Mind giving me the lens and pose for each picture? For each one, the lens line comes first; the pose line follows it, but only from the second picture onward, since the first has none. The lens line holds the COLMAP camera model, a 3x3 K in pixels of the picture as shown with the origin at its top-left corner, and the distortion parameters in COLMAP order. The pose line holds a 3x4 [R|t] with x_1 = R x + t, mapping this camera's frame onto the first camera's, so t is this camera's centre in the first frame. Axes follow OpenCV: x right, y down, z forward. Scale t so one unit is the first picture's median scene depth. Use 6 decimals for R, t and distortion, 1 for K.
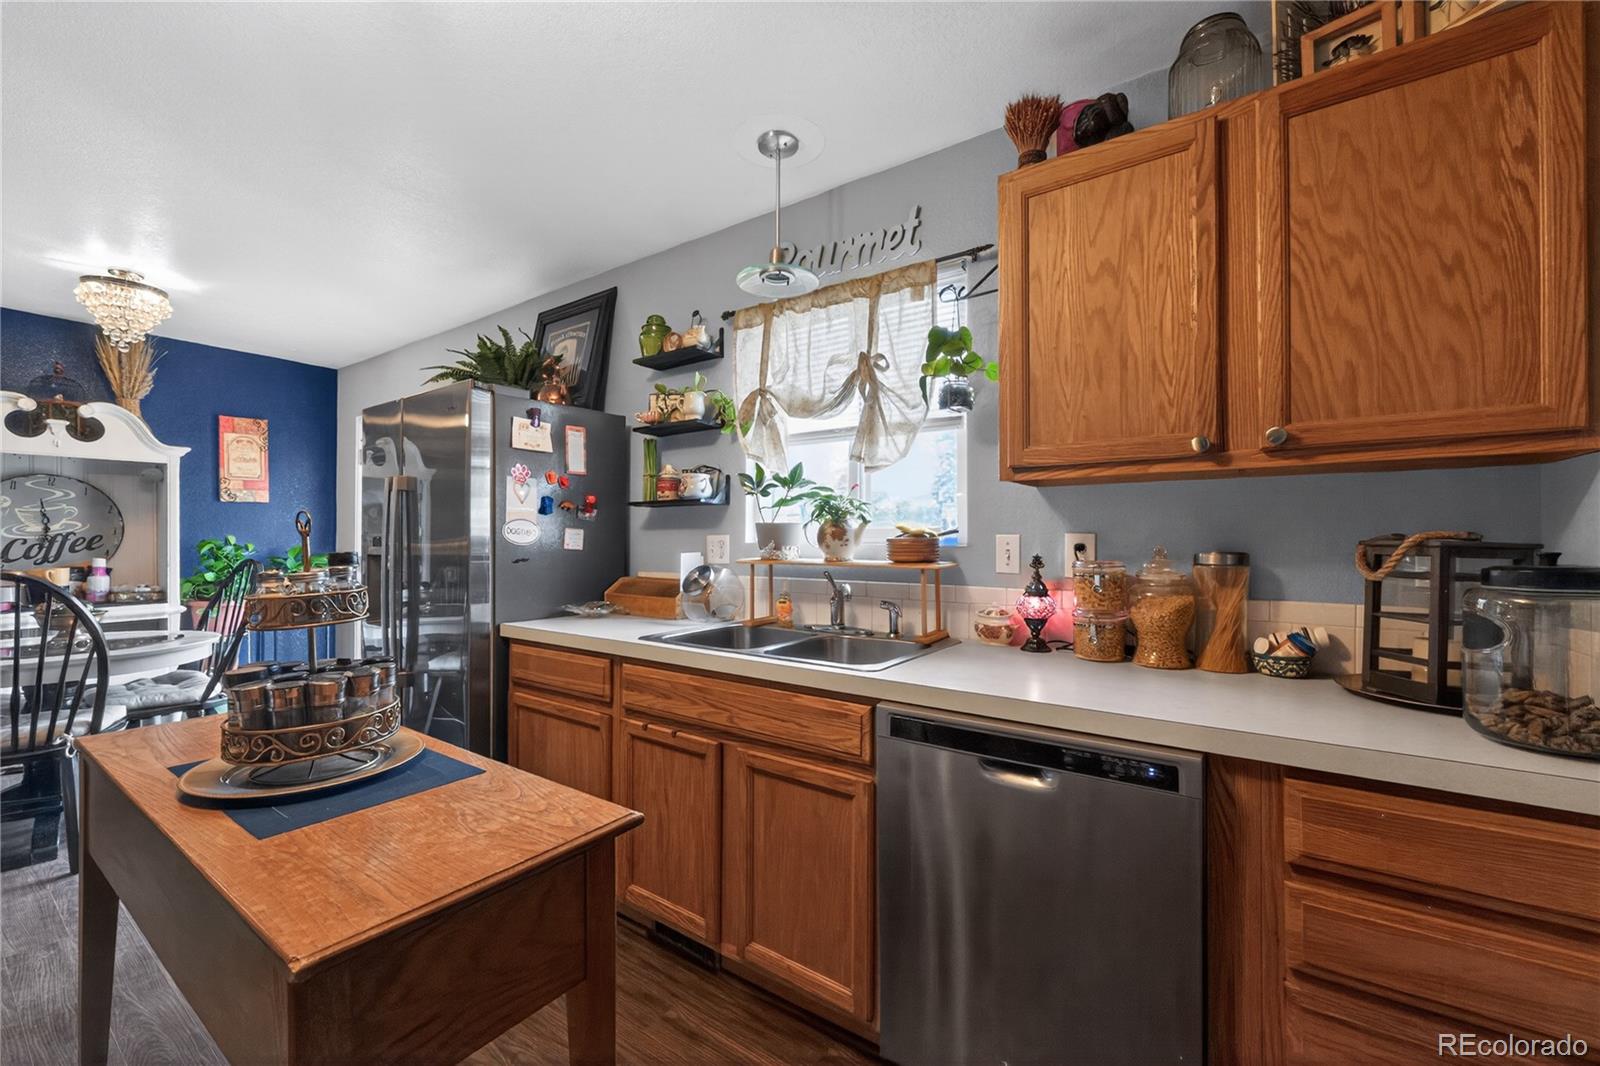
lens RADIAL K [[639.8, 0, 798.4], [0, 639.8, 539.3], [0, 0, 1]] dist [-0.000606, -0.000099]
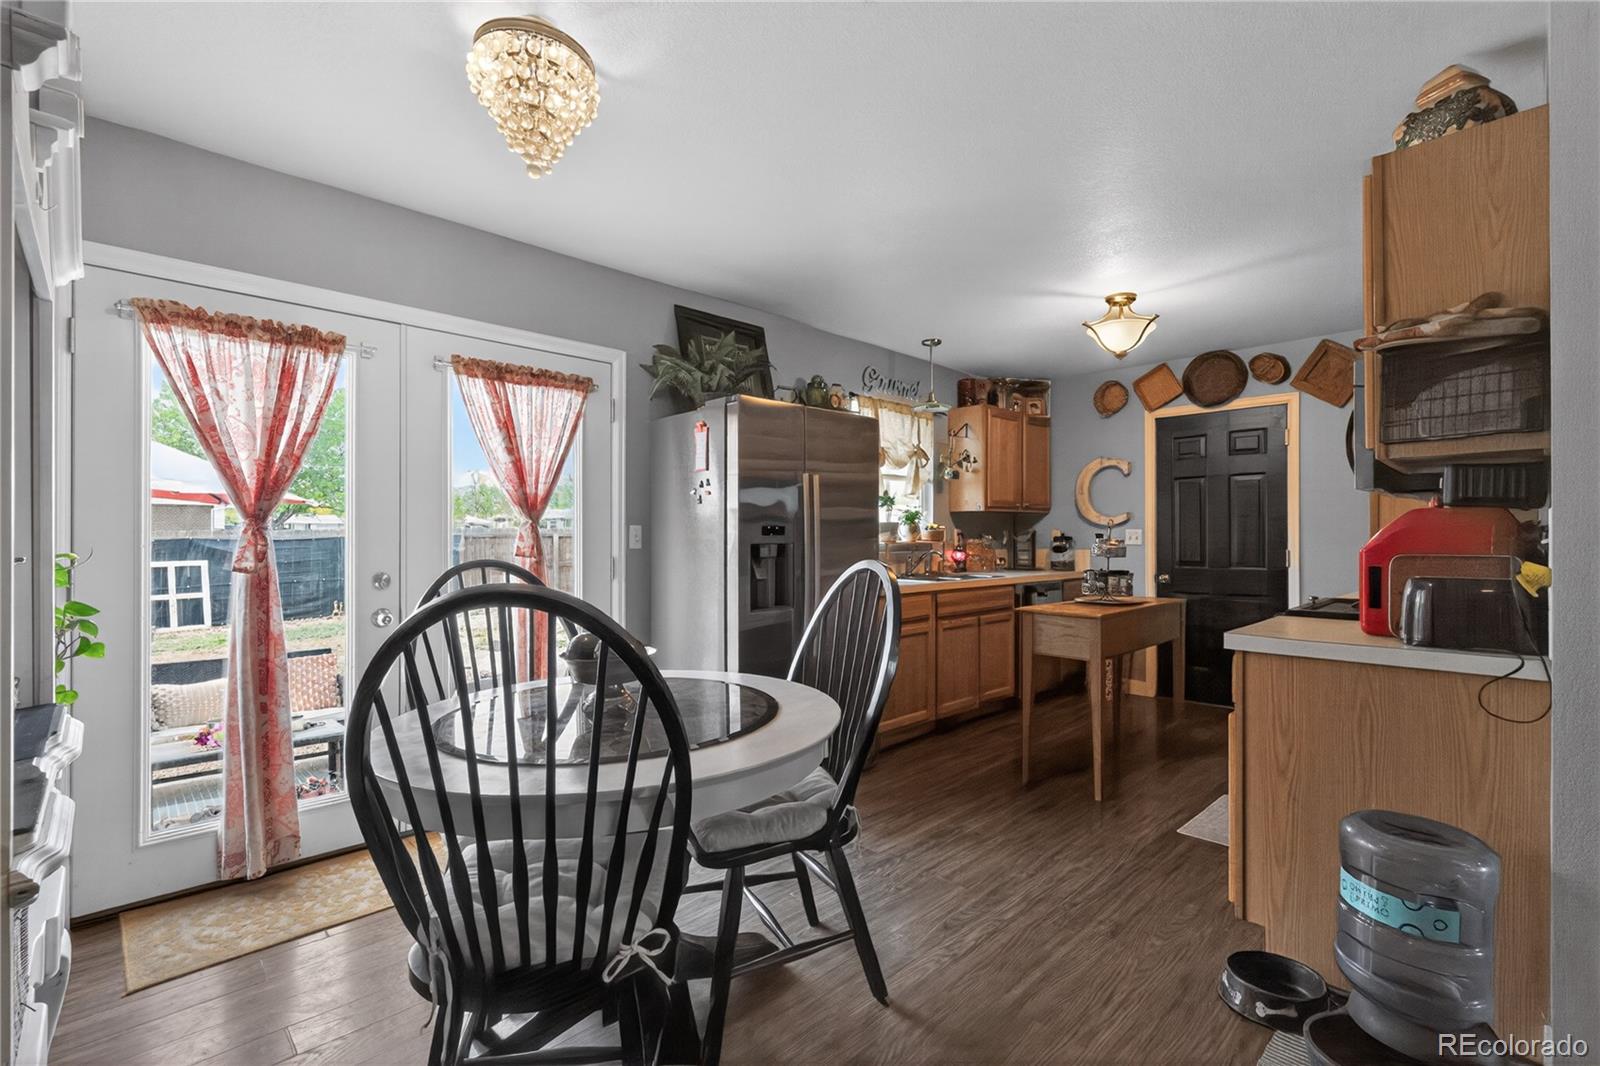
lens RADIAL K [[711.9, 0, 797.7], [0, 711.9, 539.1], [0, 0, 1]] dist [0.001796, 0.000090]
pose [[0.185188, -0.006103, 0.982684, -2.300639], [0.000855, 0.999981, 0.006049, 0.012597], [-0.982703, -0.000280, 0.185190, 0.949370]]
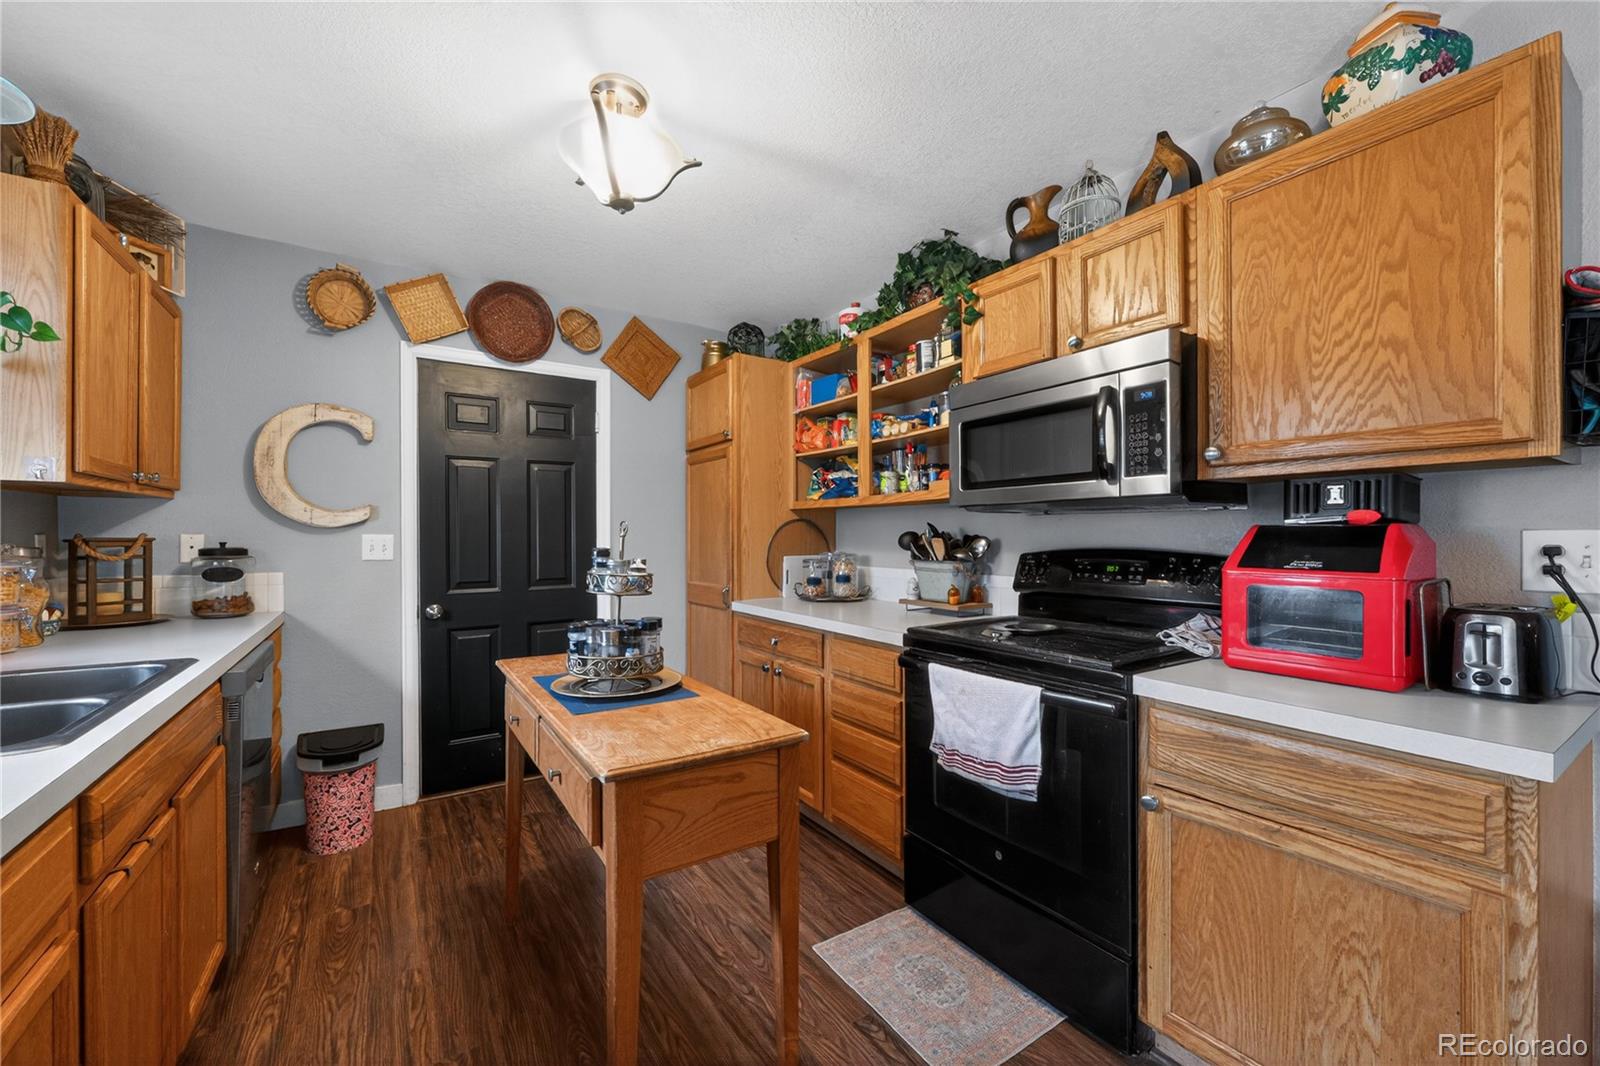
lens RADIAL K [[639.8, 0, 798.4], [0, 639.8, 539.3], [0, 0, 1]] dist [-0.000606, -0.000099]
pose [[-0.929990, -0.003541, 0.367567, -0.899783], [-0.001772, 0.999985, 0.005151, -0.003871], [-0.367580, 0.004139, -0.929983, 1.179321]]
